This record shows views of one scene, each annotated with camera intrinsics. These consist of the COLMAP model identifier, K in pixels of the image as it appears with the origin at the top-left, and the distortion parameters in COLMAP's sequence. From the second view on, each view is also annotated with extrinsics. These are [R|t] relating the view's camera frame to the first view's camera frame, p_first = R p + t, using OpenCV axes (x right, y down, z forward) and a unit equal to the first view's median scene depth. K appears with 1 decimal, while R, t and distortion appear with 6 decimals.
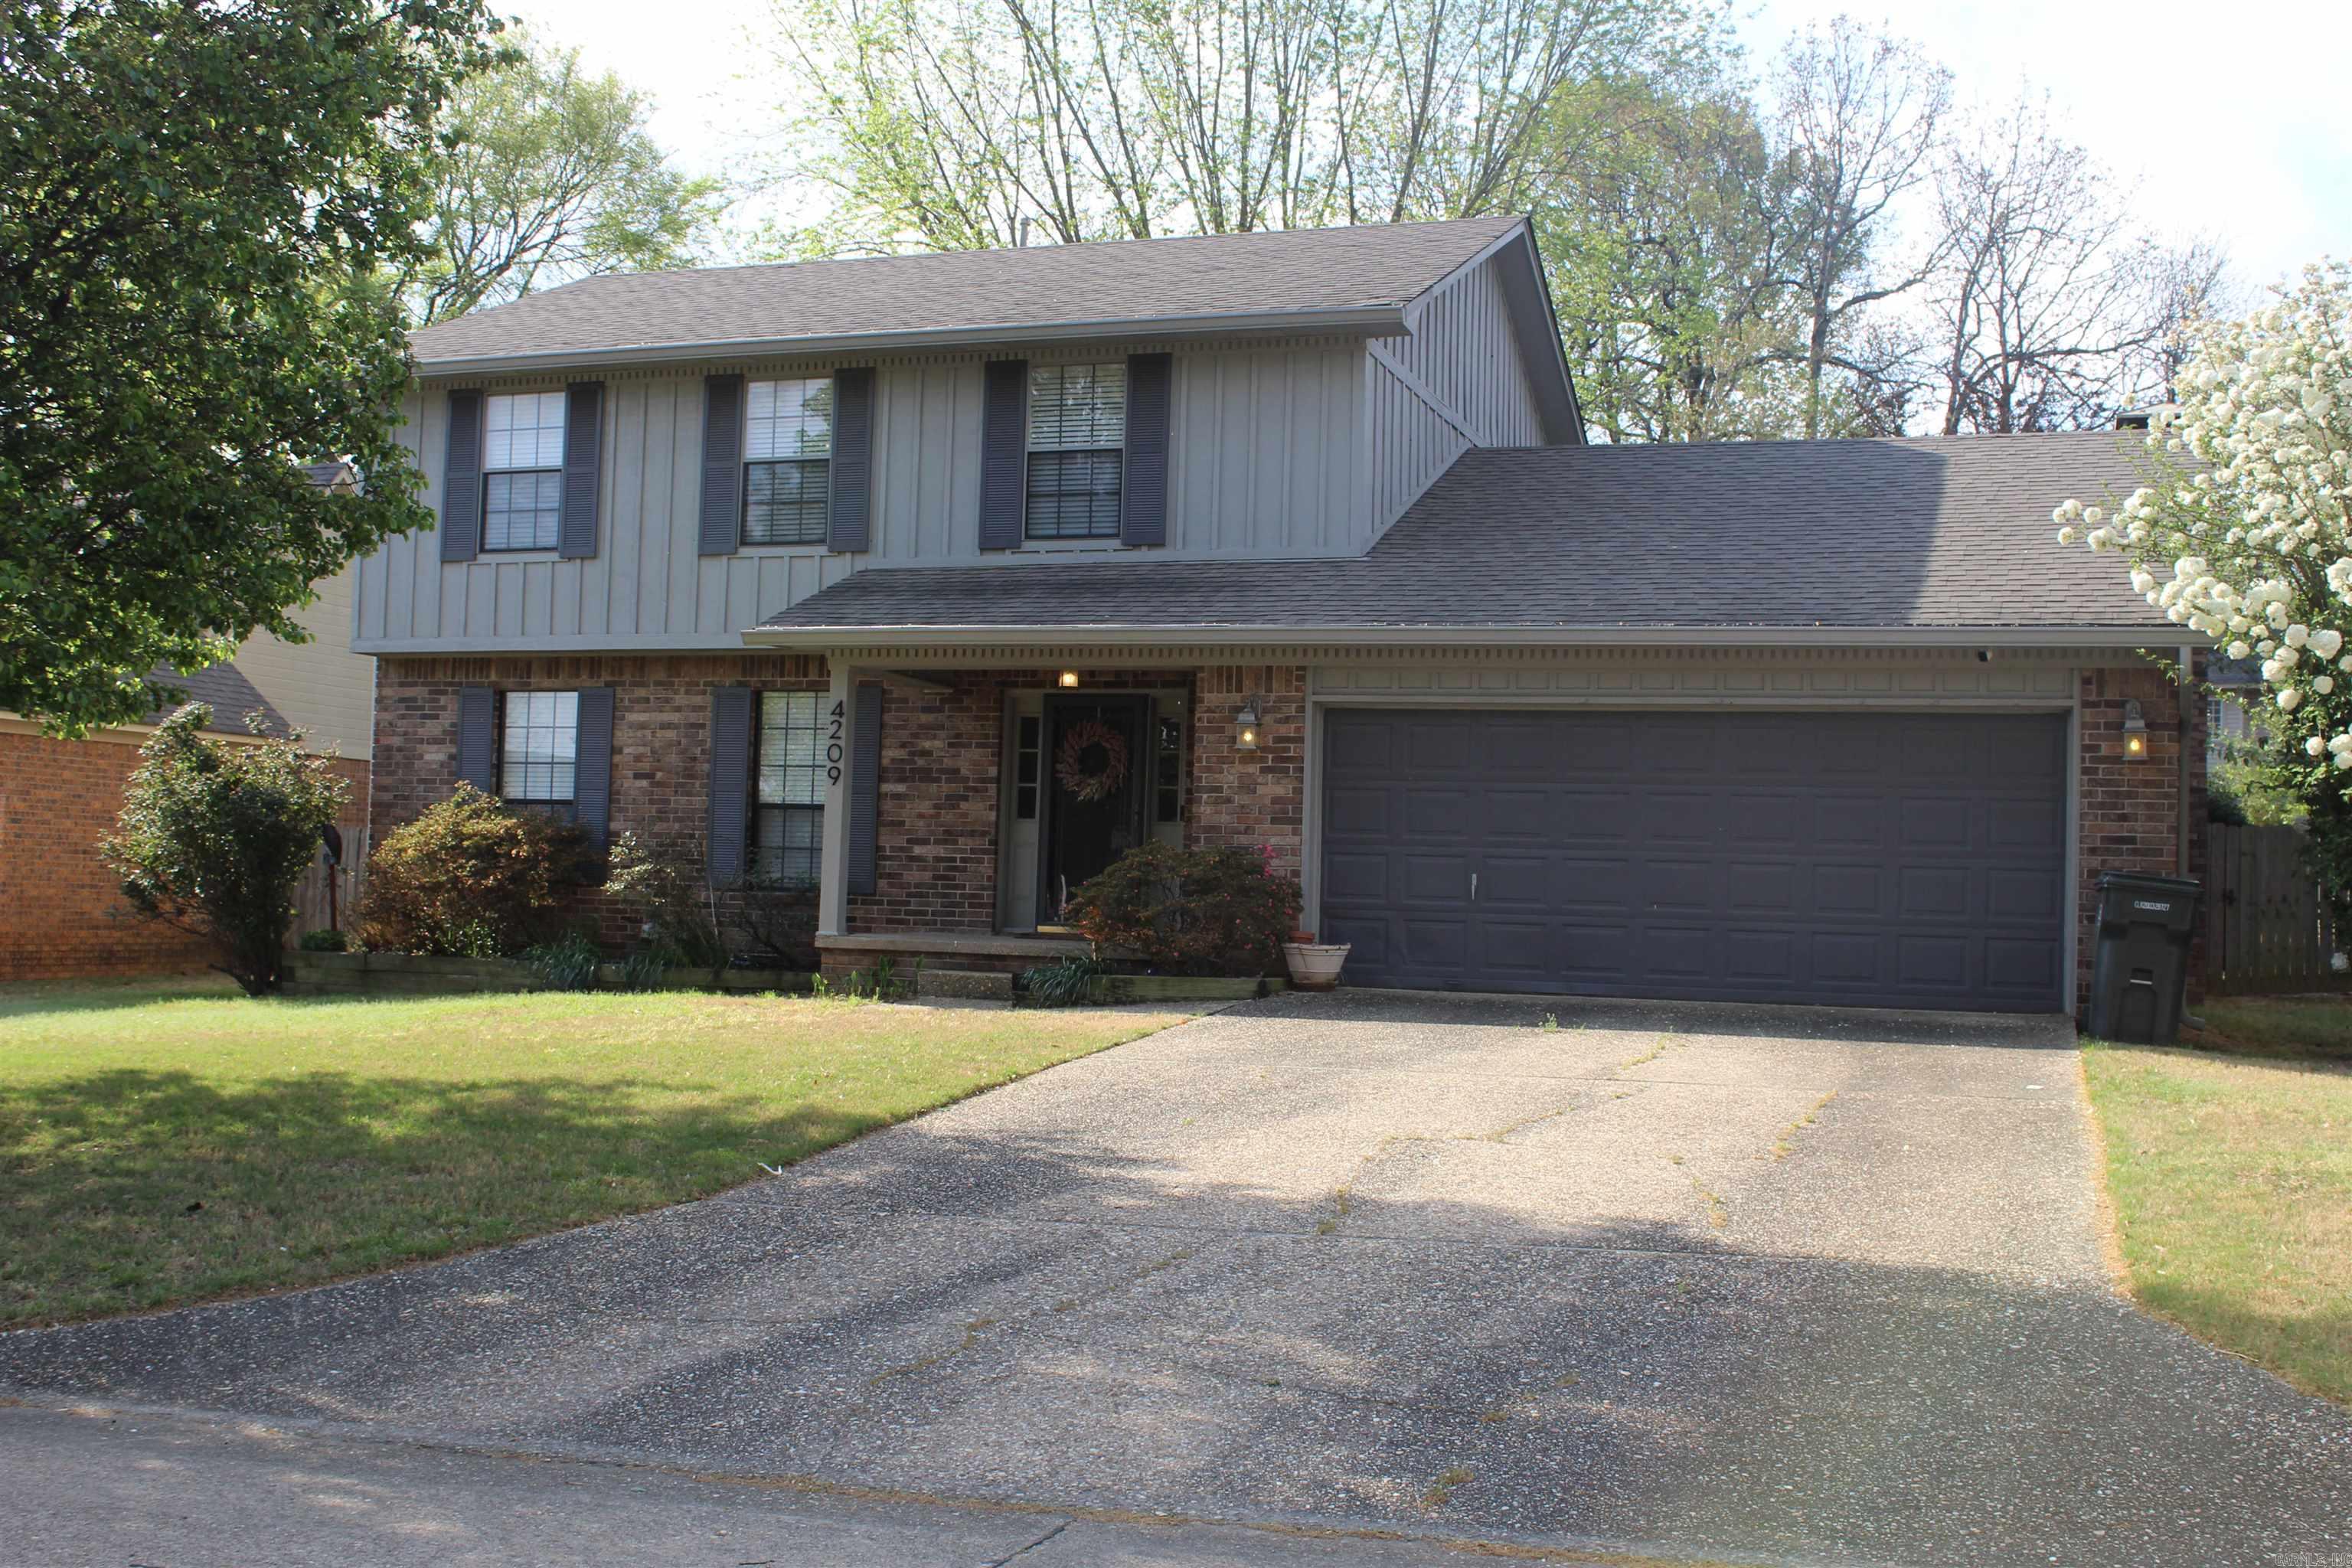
lens RADIAL K [[2465.6, 0, 1182.2], [0, 2465.6, 805.2], [0, 0, 1]] dist [-0.078935, 0.000000]
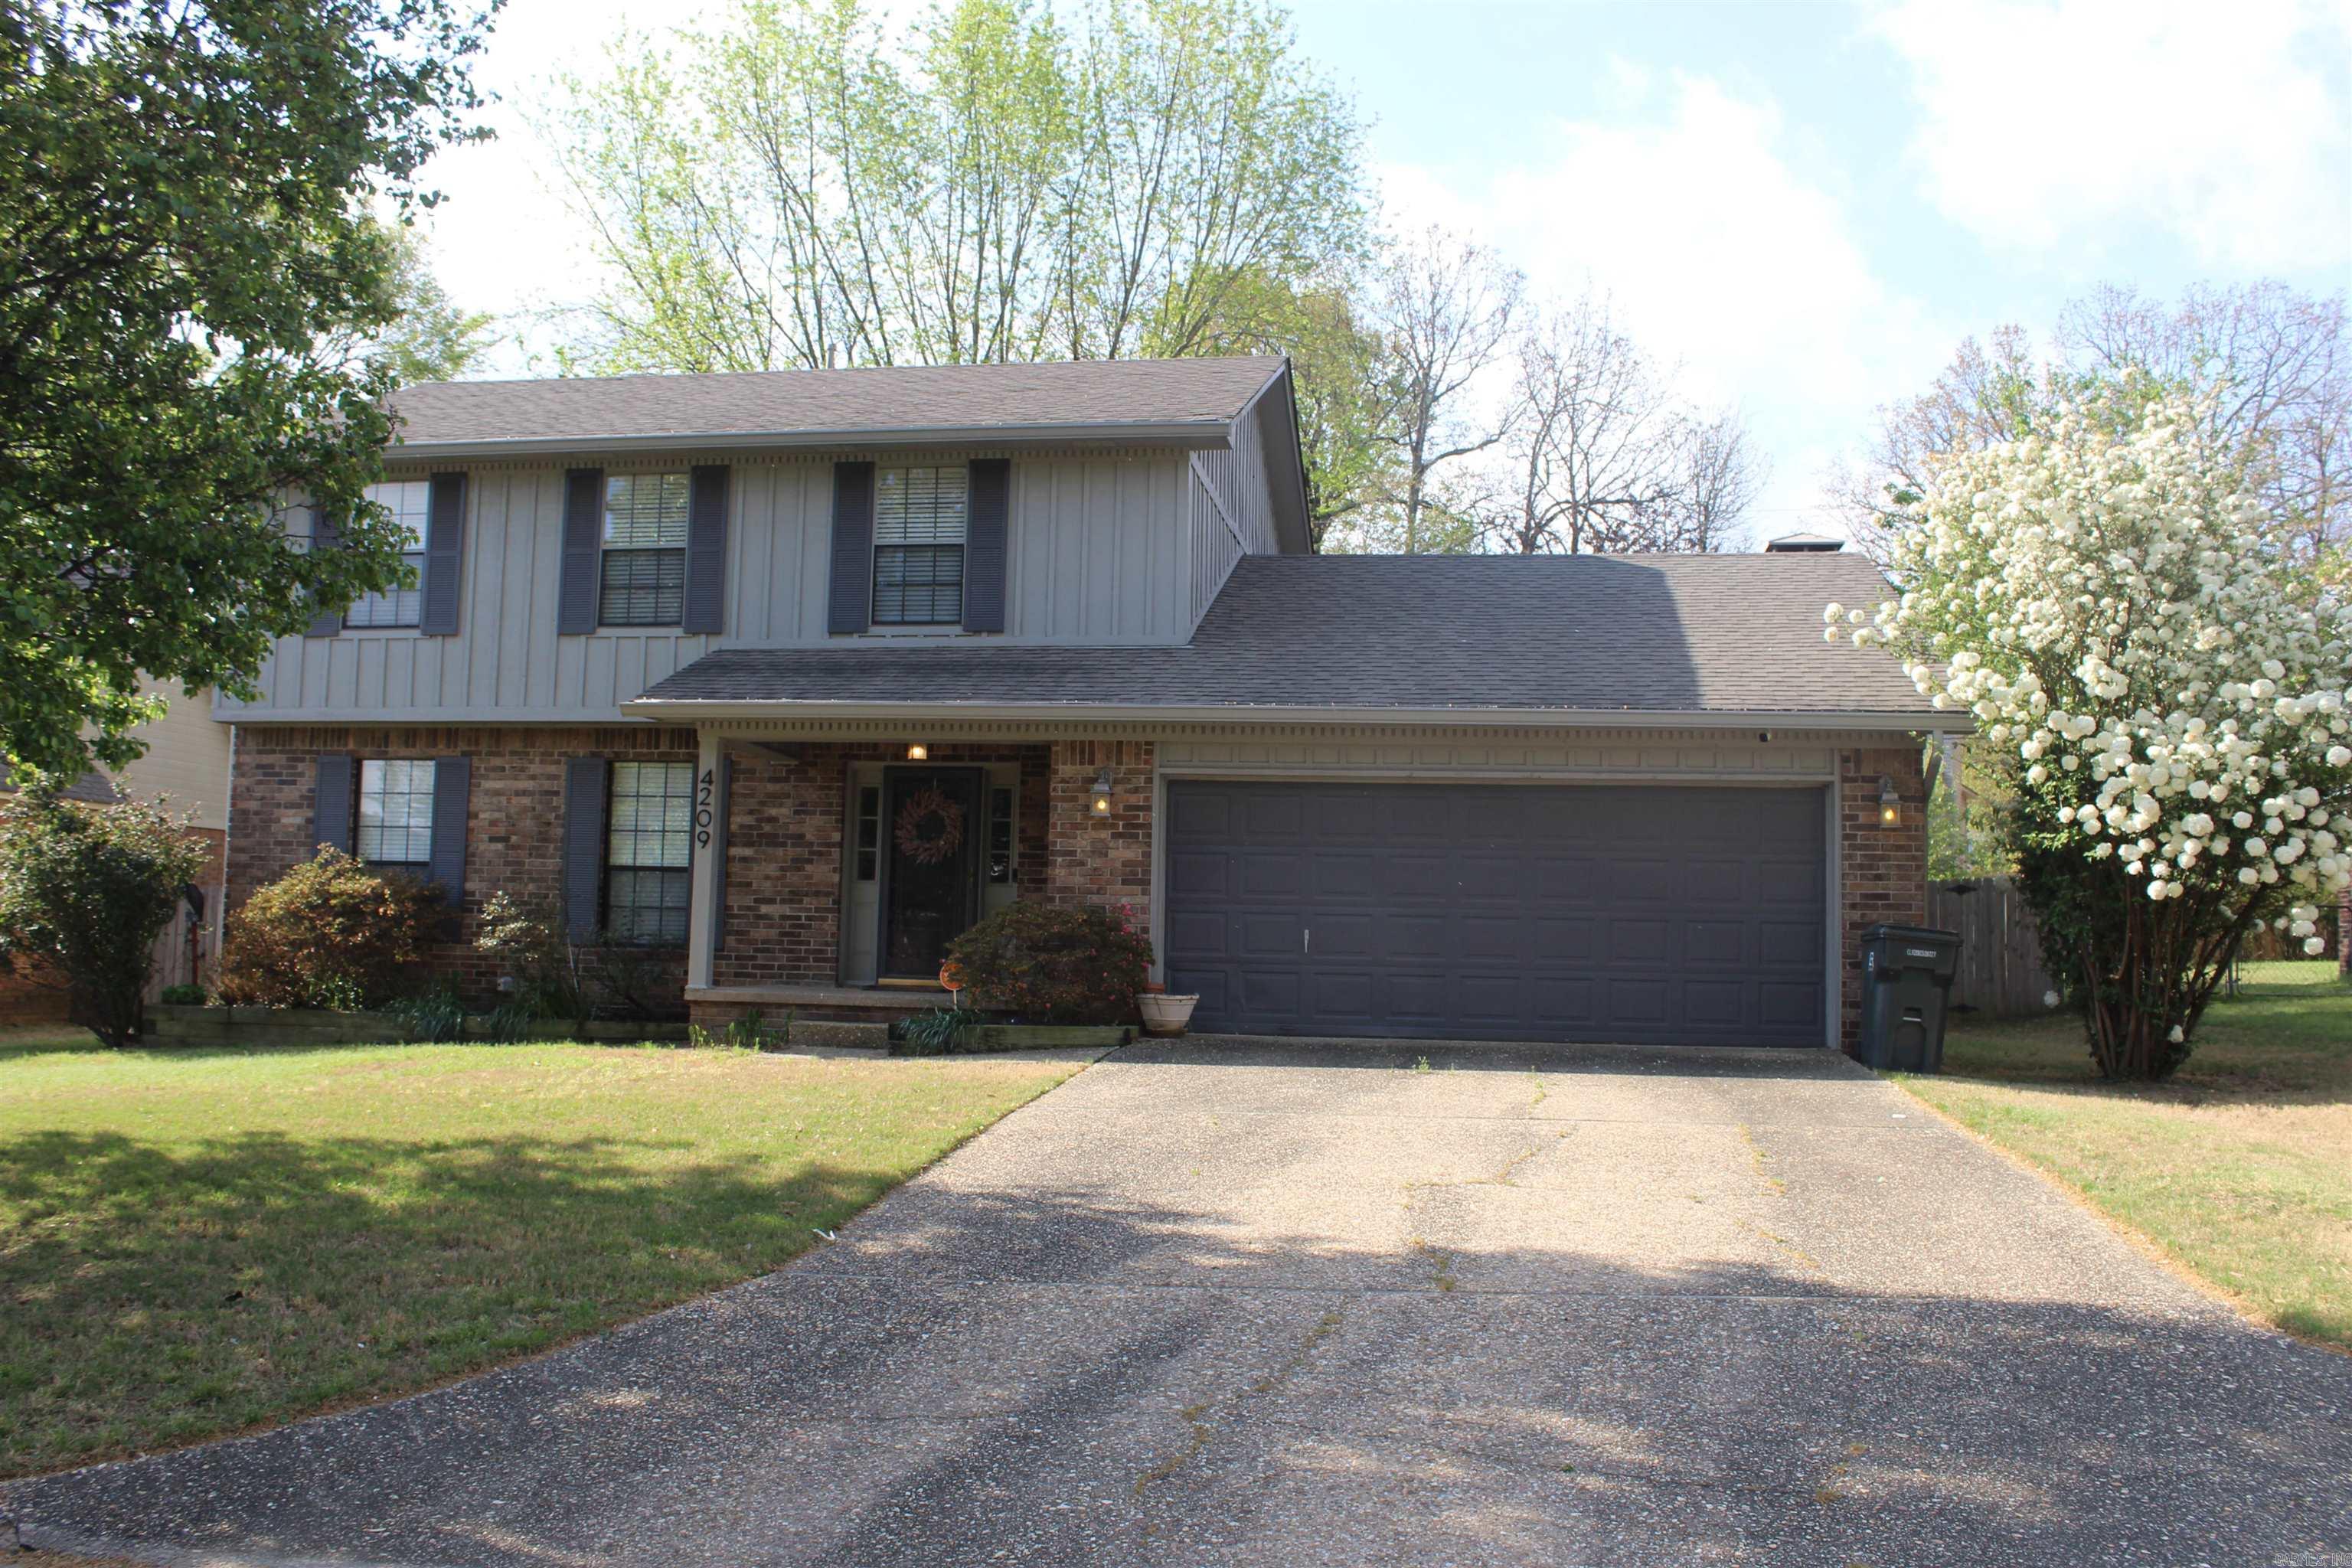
lens RADIAL K [[2047.0, 0, 1180.9], [0, 2047.0, 794.8], [0, 0, 1]] dist [-0.137914, 0.093048]
pose [[0.984545, 0.007077, 0.174989, -0.101015], [-0.000475, 0.999287, -0.037743, 0.002085], [-0.175132, 0.037077, 0.983847, 0.103914]]
